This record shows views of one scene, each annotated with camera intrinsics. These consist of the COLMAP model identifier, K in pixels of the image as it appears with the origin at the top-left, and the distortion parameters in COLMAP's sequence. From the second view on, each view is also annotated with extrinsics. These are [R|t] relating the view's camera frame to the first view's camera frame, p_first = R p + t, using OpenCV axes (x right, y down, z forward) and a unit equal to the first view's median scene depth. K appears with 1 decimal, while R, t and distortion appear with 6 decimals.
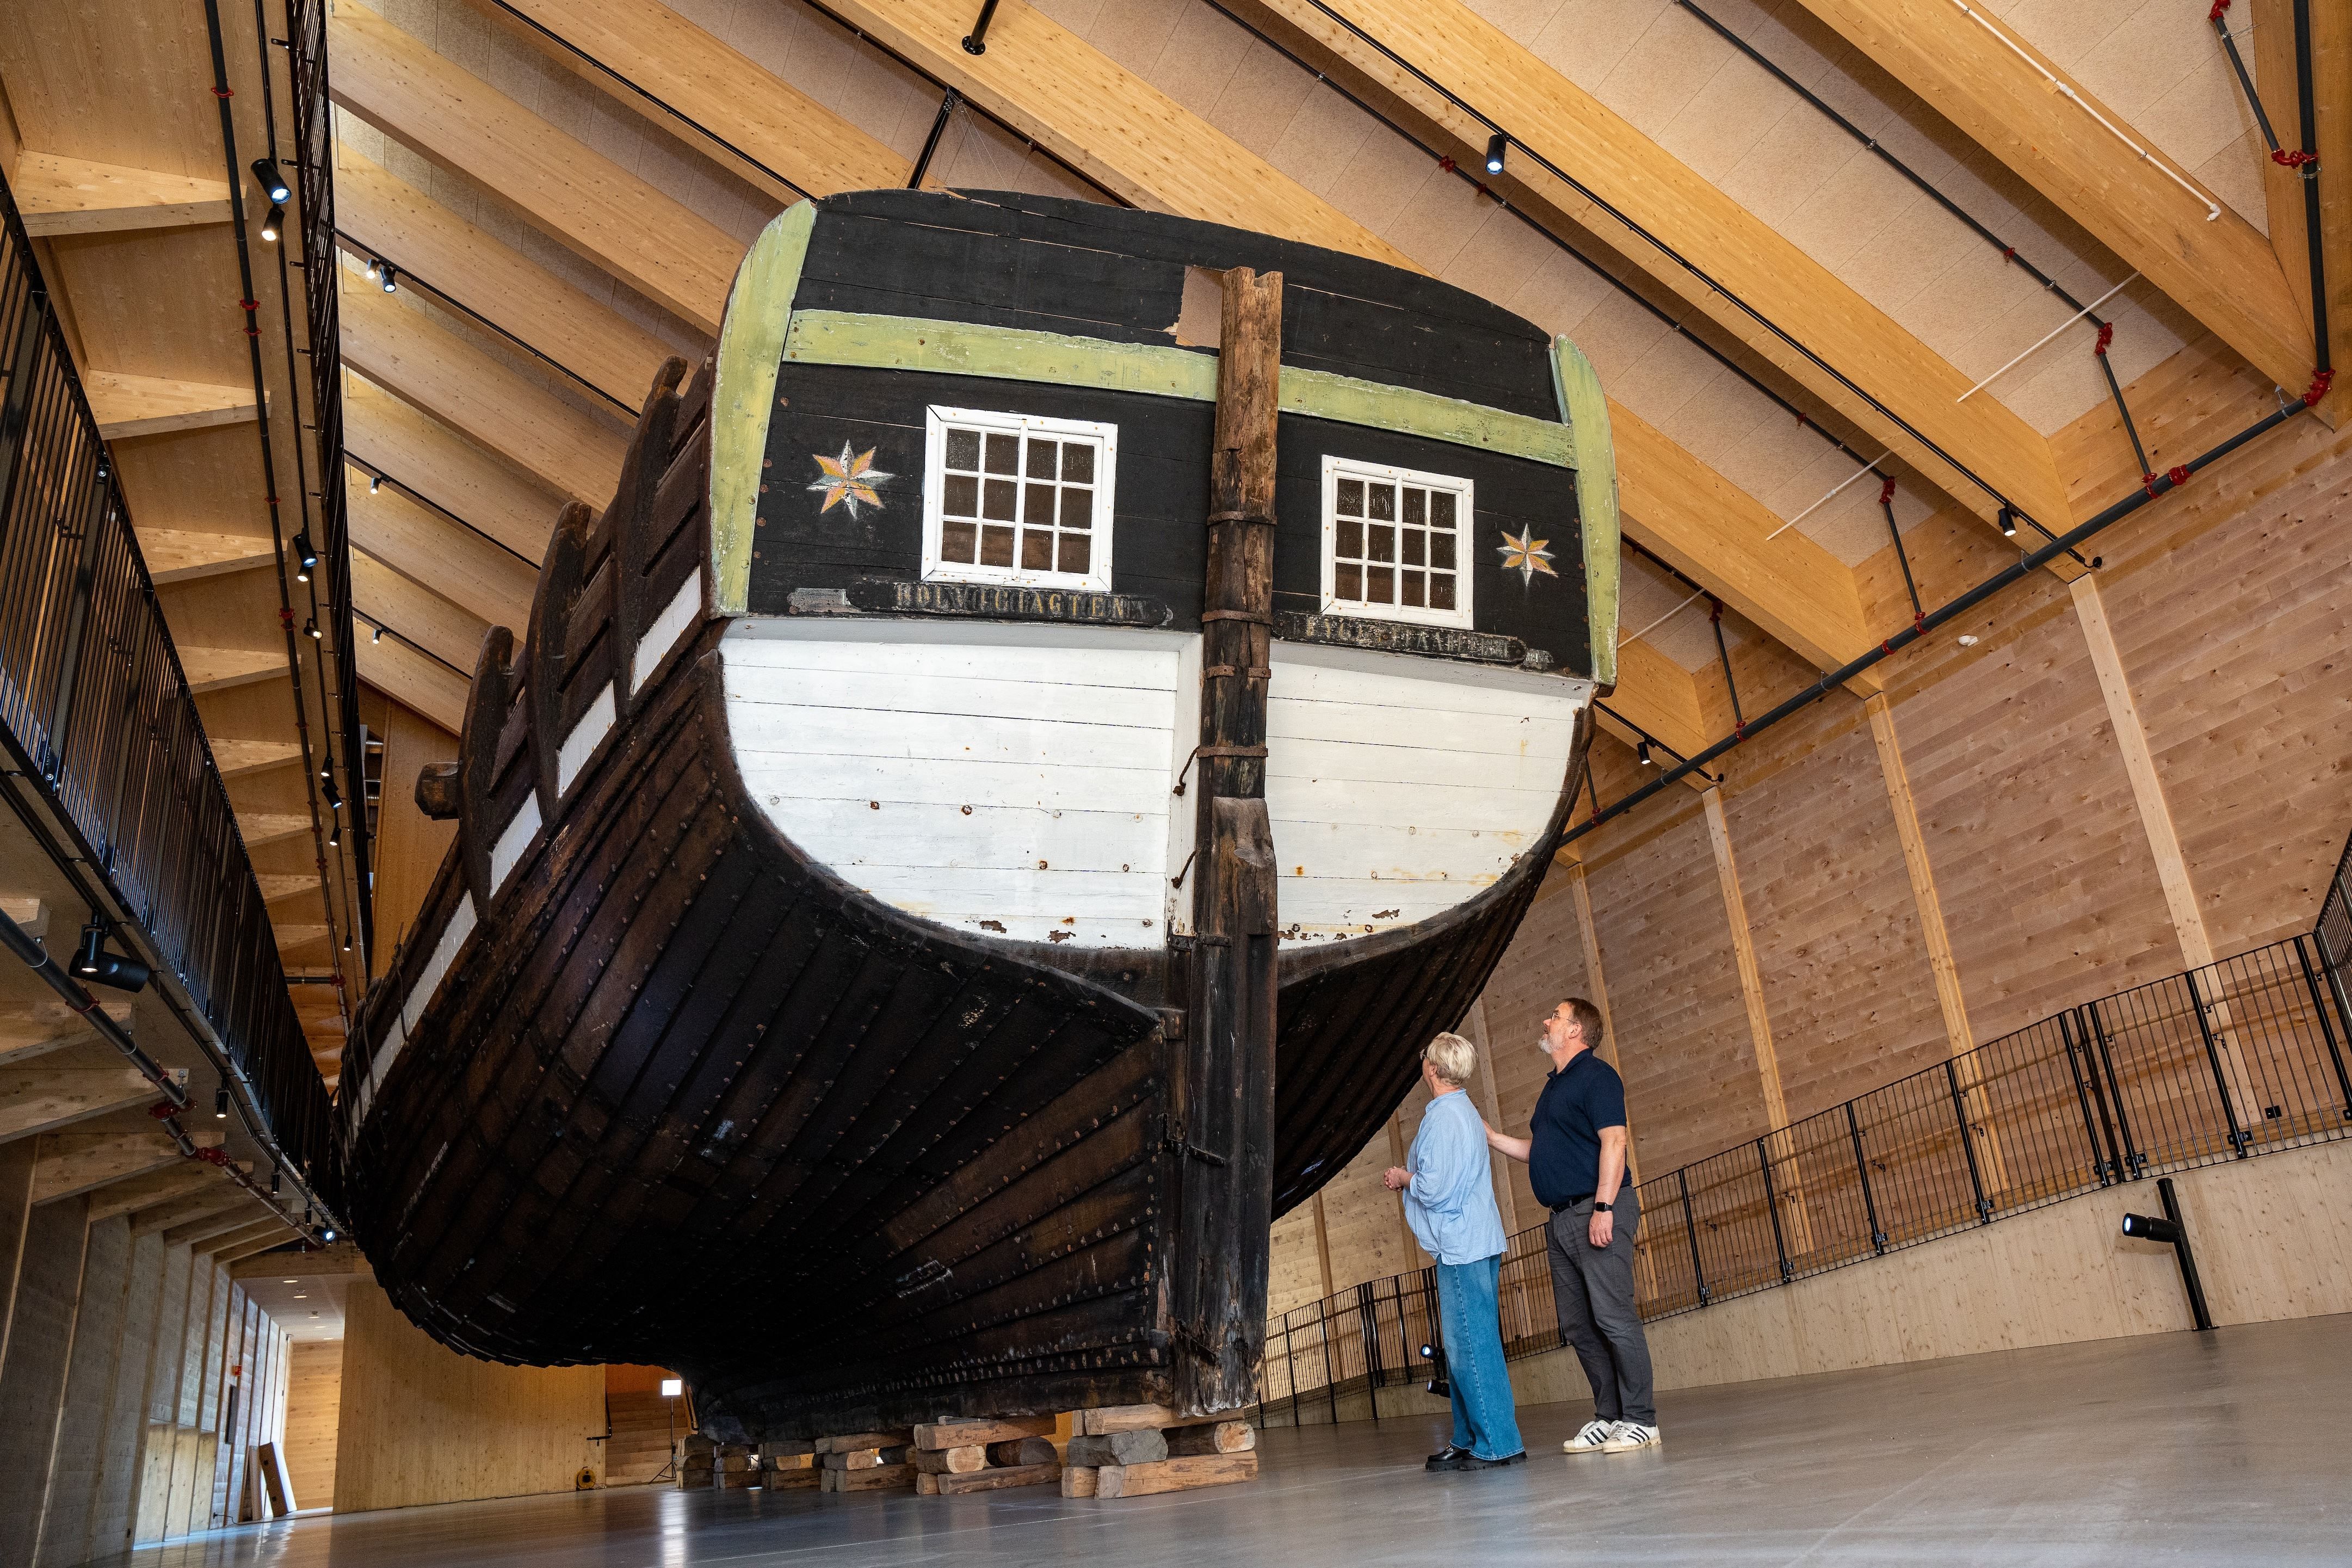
lens RADIAL K [[1707.0, 0, 1179.6], [0, 1707.0, 724.2], [0, 0, 1]] dist [-0.168169, 0.114740]
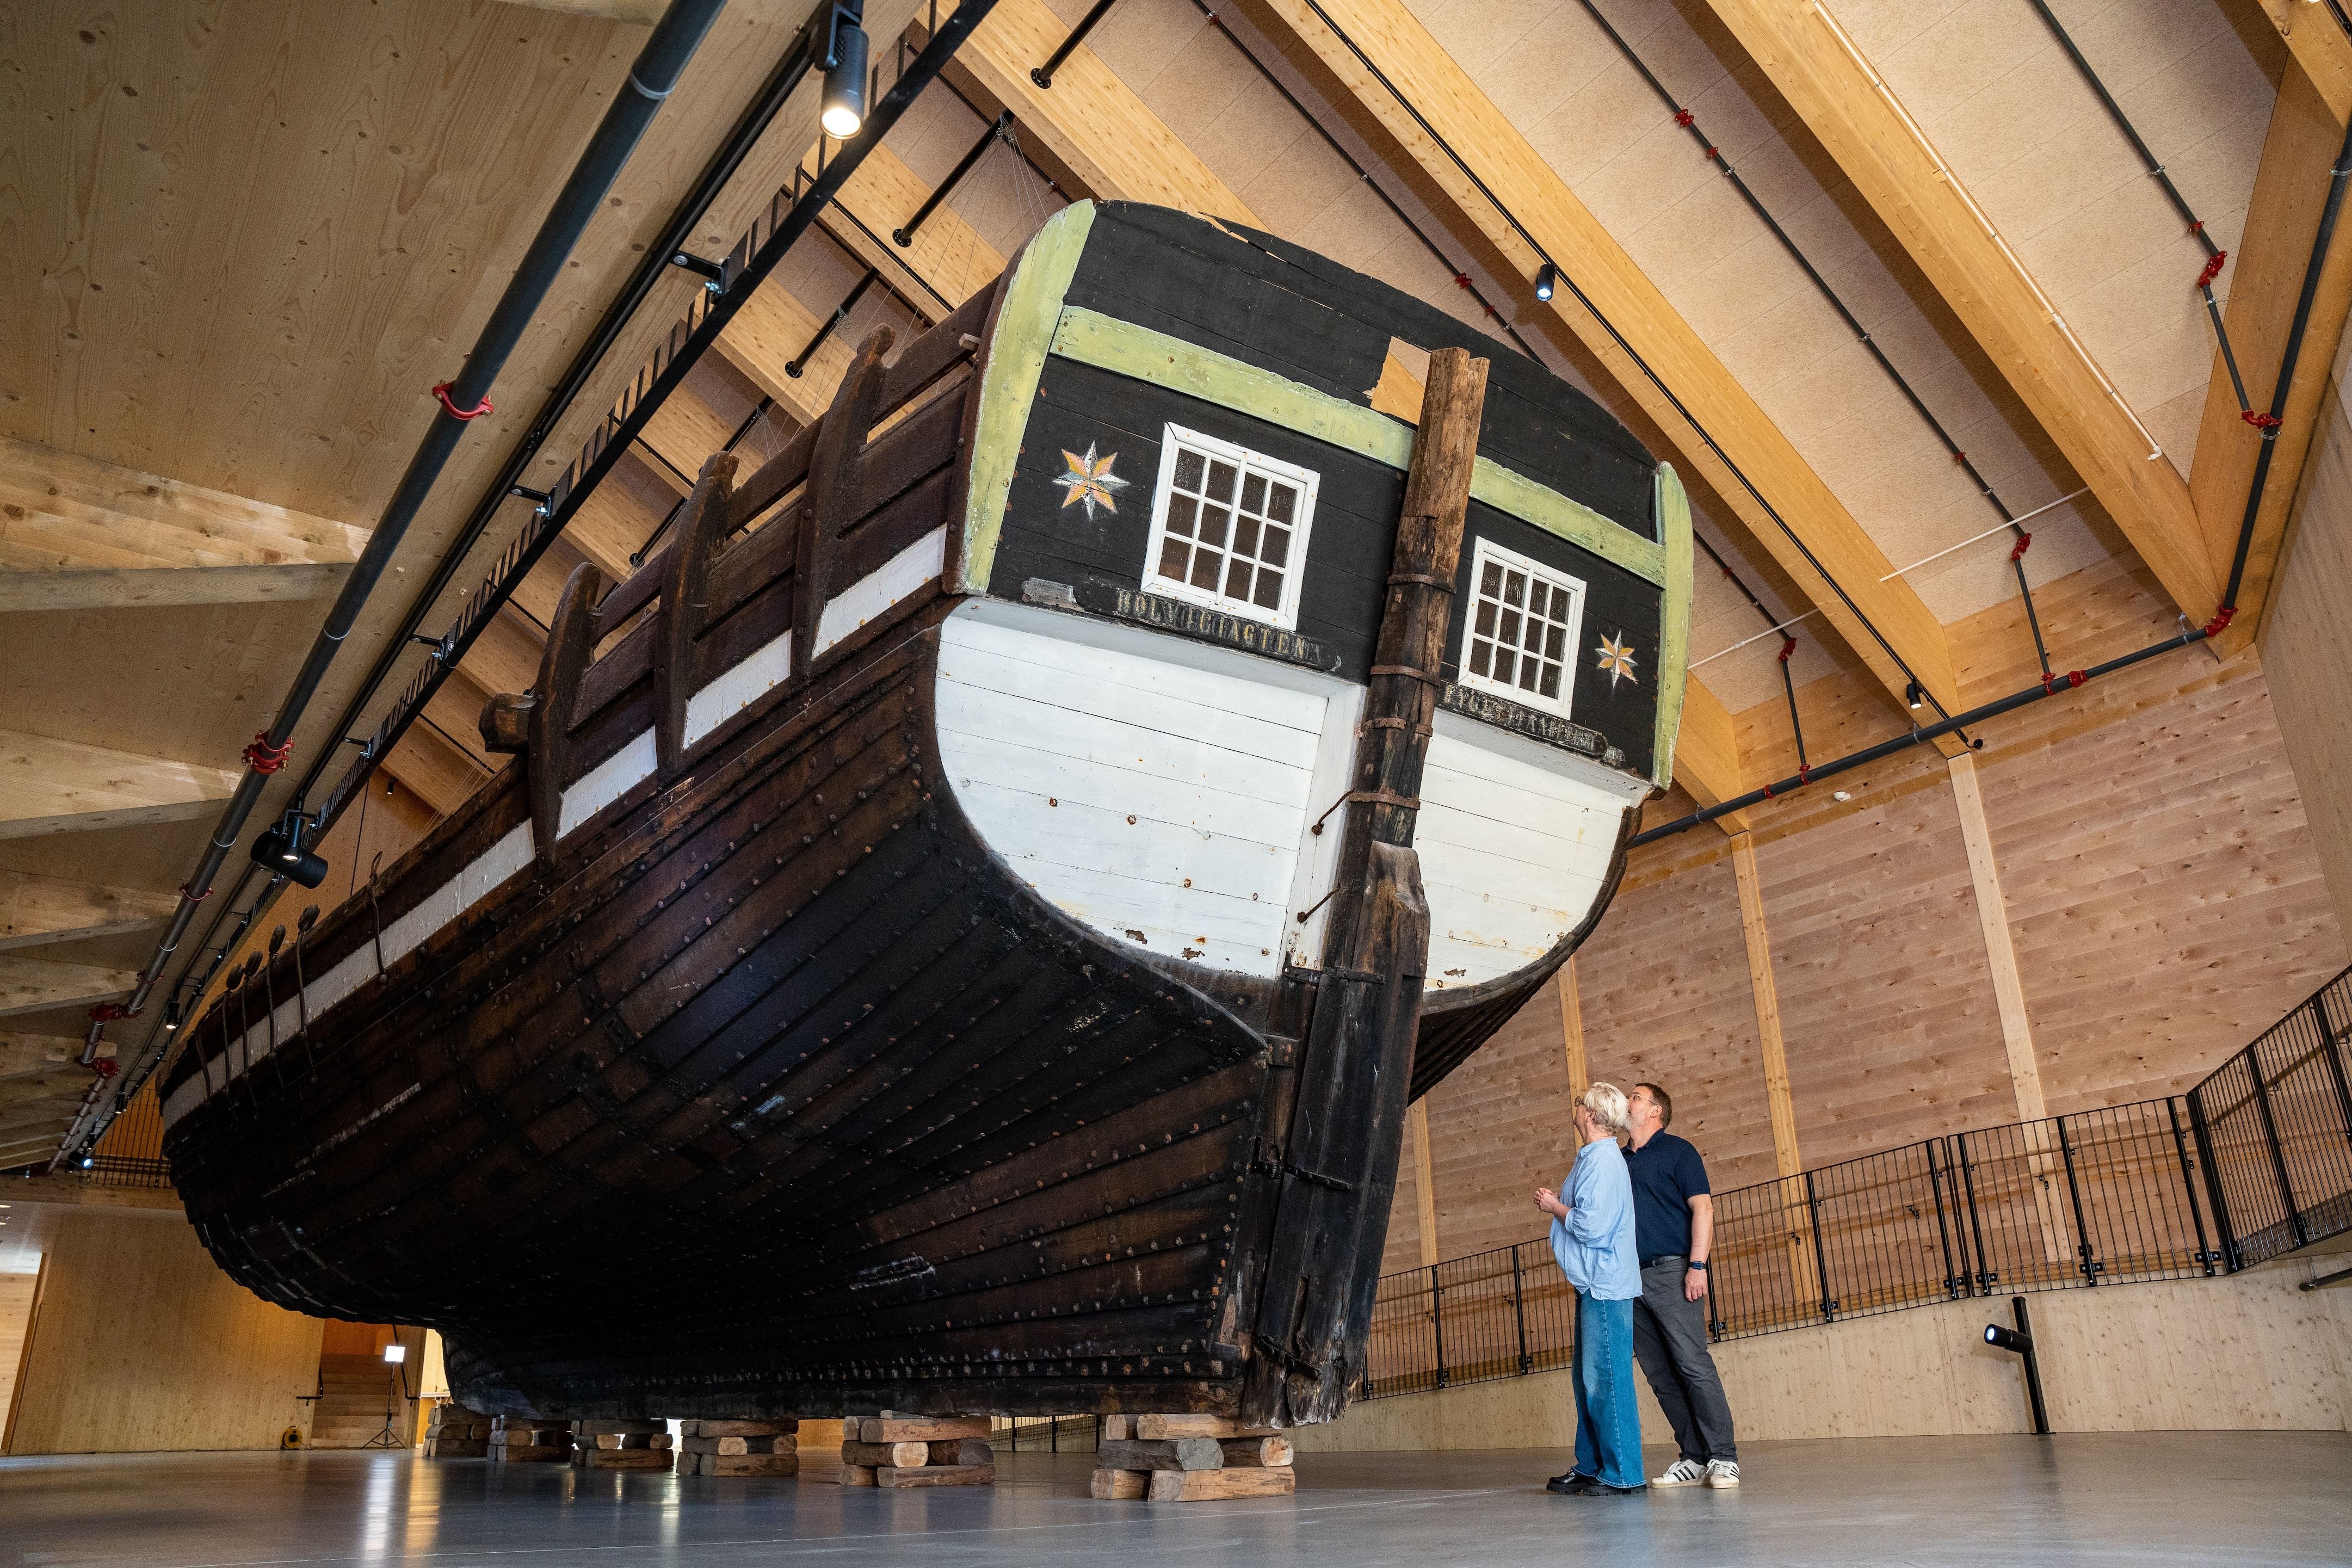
lens RADIAL K [[1652.8, 0, 1072.7], [0, 1652.8, 786.4], [0, 0, 1]] dist [-0.169473, 0.116239]
pose [[0.980048, 0.145393, 0.135524, -0.266691], [-0.145921, 0.989278, -0.006078, 0.037624], [-0.134955, -0.013819, 0.990755, 0.021829]]
